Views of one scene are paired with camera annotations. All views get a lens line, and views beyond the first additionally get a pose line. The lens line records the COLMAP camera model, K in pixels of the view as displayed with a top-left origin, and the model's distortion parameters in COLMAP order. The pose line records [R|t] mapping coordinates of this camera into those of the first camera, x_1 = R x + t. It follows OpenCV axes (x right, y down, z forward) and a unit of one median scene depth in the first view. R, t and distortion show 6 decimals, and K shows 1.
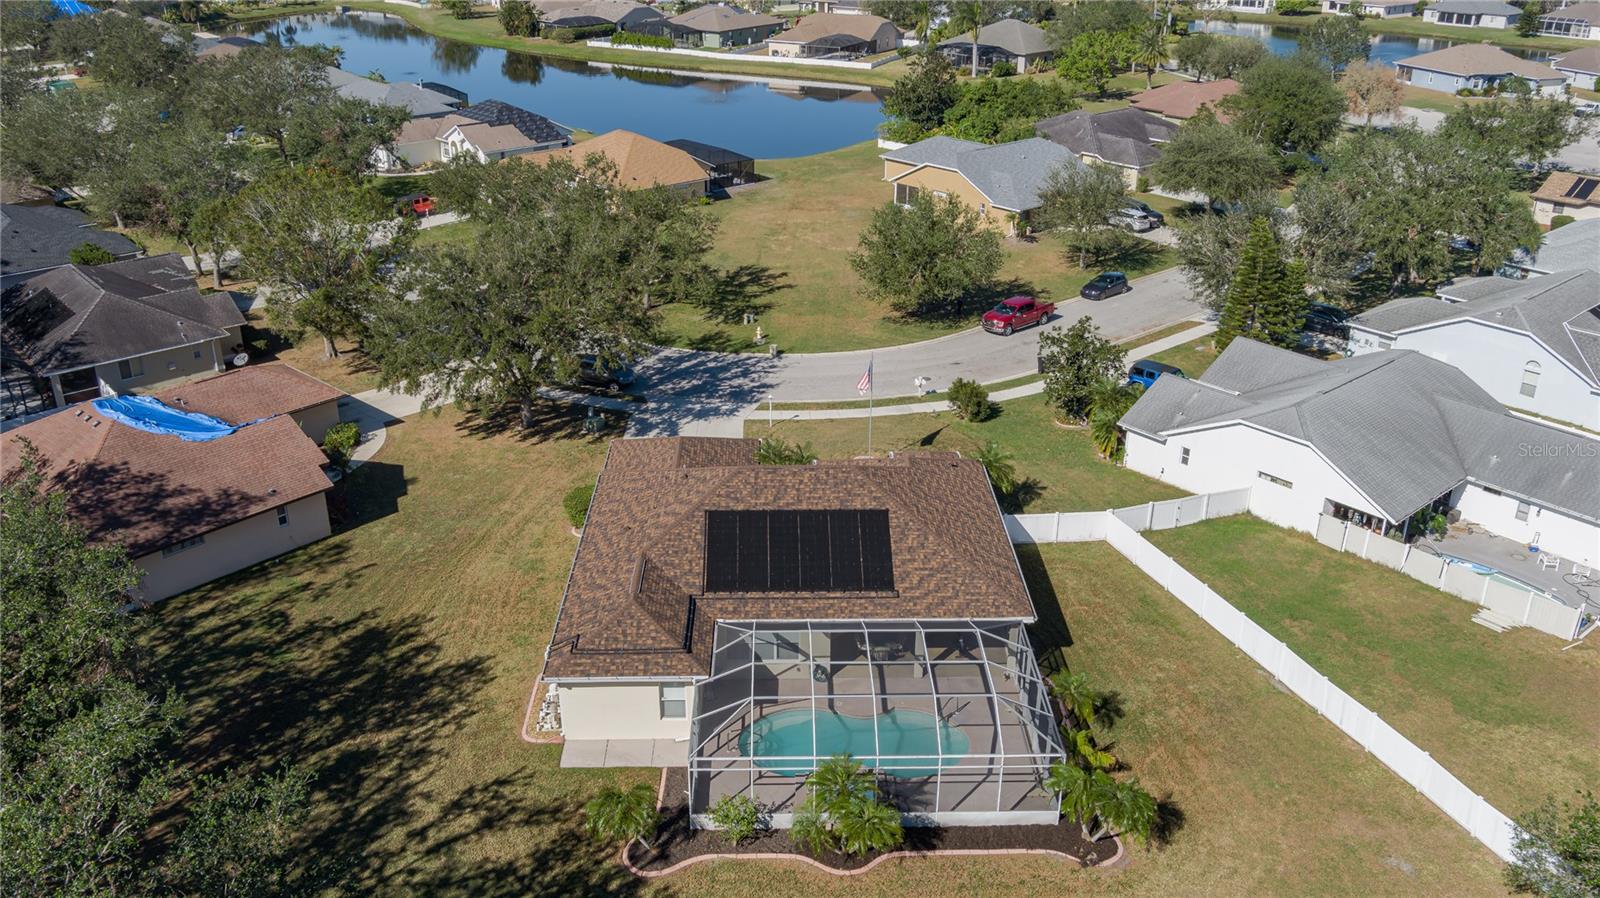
lens RADIAL K [[1314.2, 0, 805.1], [0, 1314.2, 441.7], [0, 0, 1]] dist [-0.042060, -0.009739]
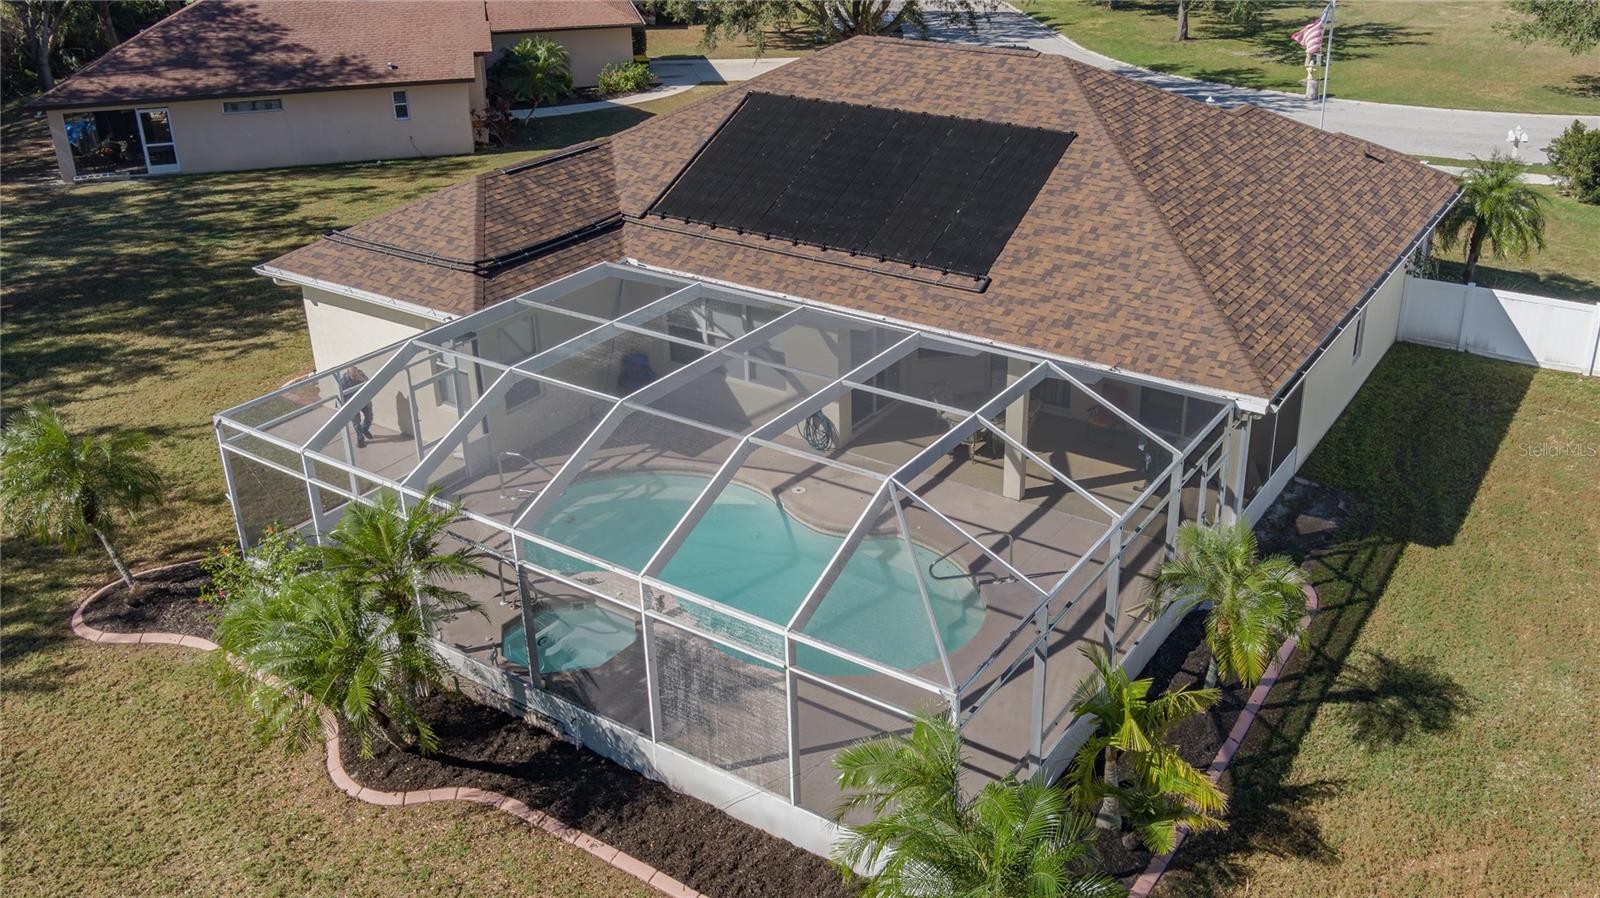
lens RADIAL K [[1352.4, 0, 859.8], [0, 1352.4, 386.6], [0, 0, 1]] dist [-0.036631, -0.001564]
pose [[0.824445, 0.214632, -0.523664, 0.228465], [-0.216827, 0.974483, 0.058039, 0.109064], [0.522759, 0.065694, 0.849945, 0.502544]]
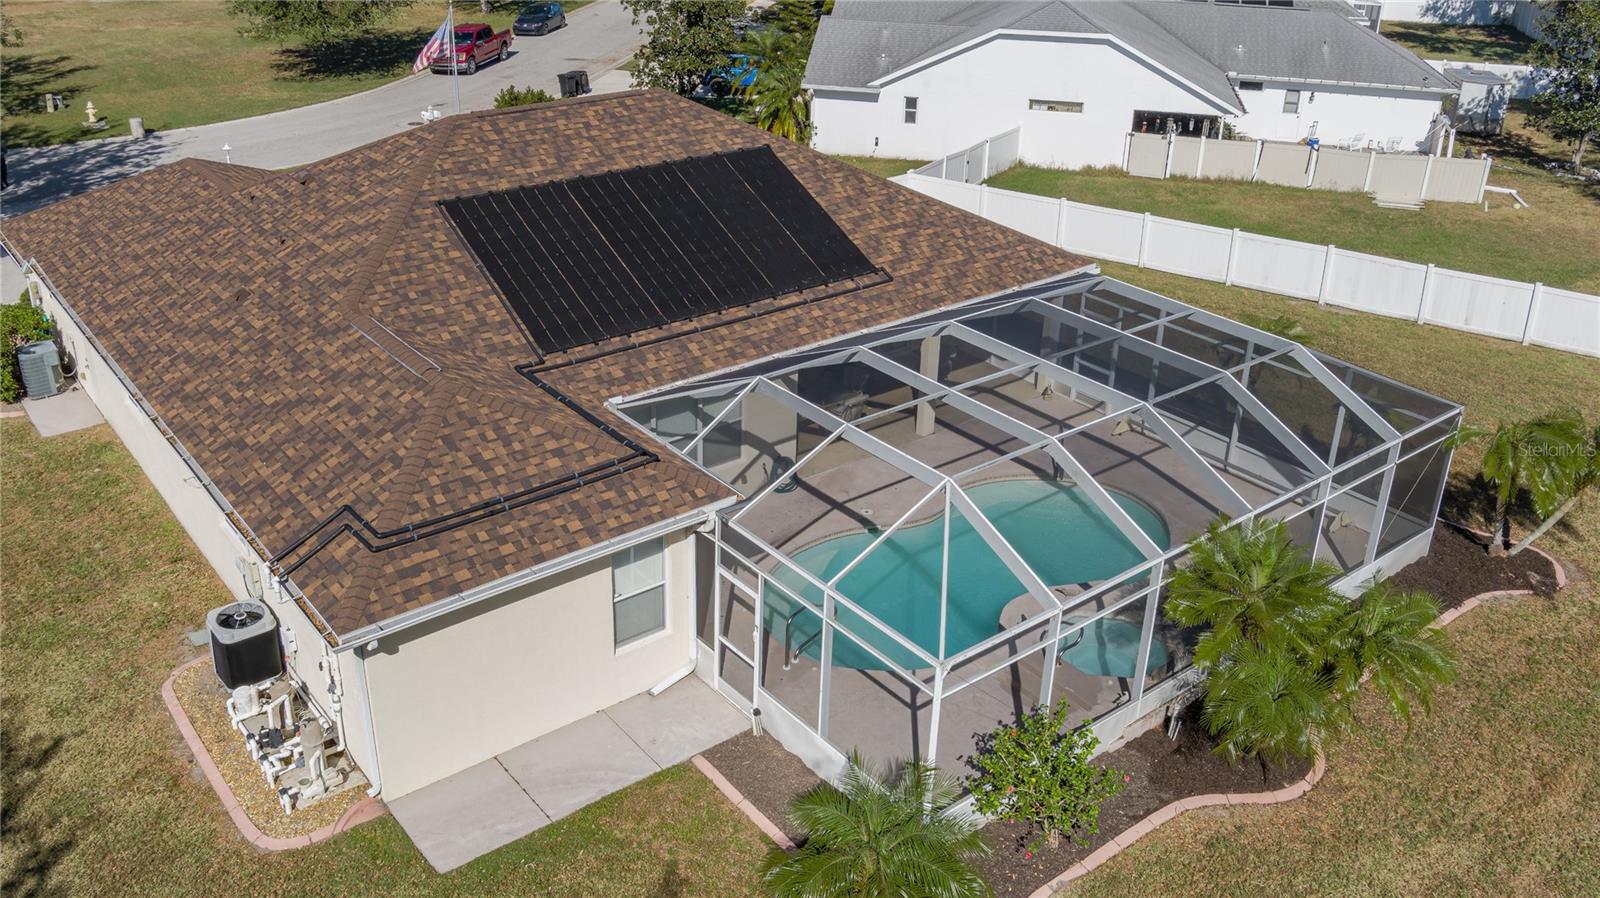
lens RADIAL K [[1360.7, 0, 766.5], [0, 1360.7, 402.5], [0, 0, 1]] dist [-0.051469, -0.003992]
pose [[0.806344, -0.240518, 0.540334, -0.213589], [0.232477, 0.968935, 0.084375, 0.090505], [-0.543842, 0.057580, 0.837210, 0.494395]]
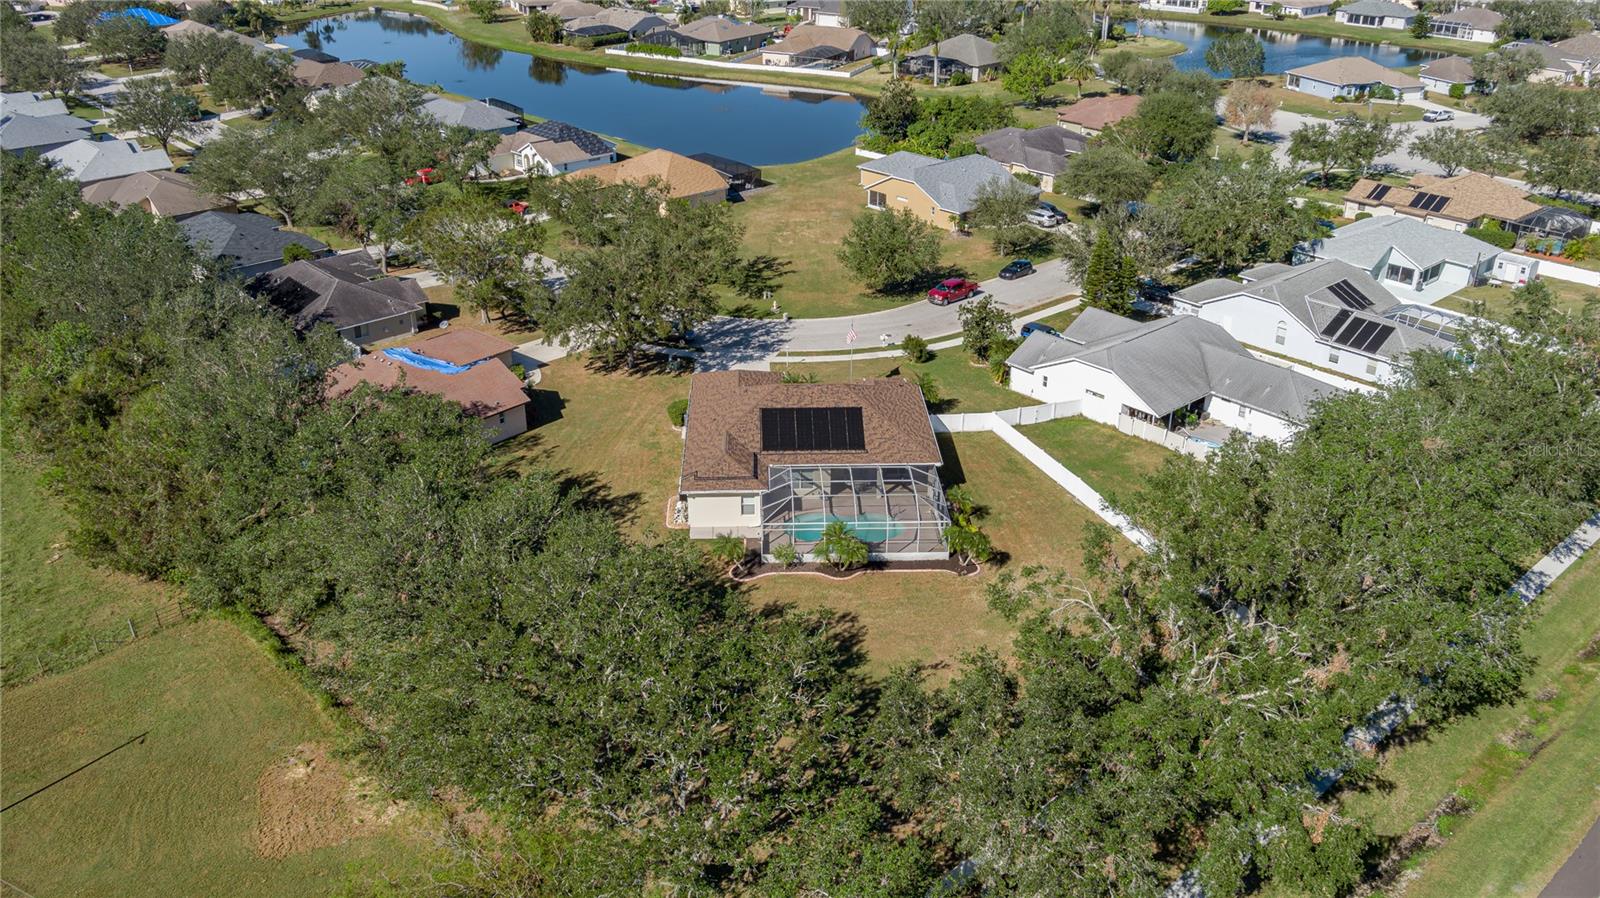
lens RADIAL K [[1340.3, 0, 810.7], [0, 1340.3, 424.3], [0, 0, 1]] dist [-0.044749, -0.001312]
pose [[0.999782, -0.007057, 0.019667, -0.037131], [0.006781, 0.999878, 0.014084, 0.042800], [-0.019764, -0.013948, 0.999707, -0.721306]]
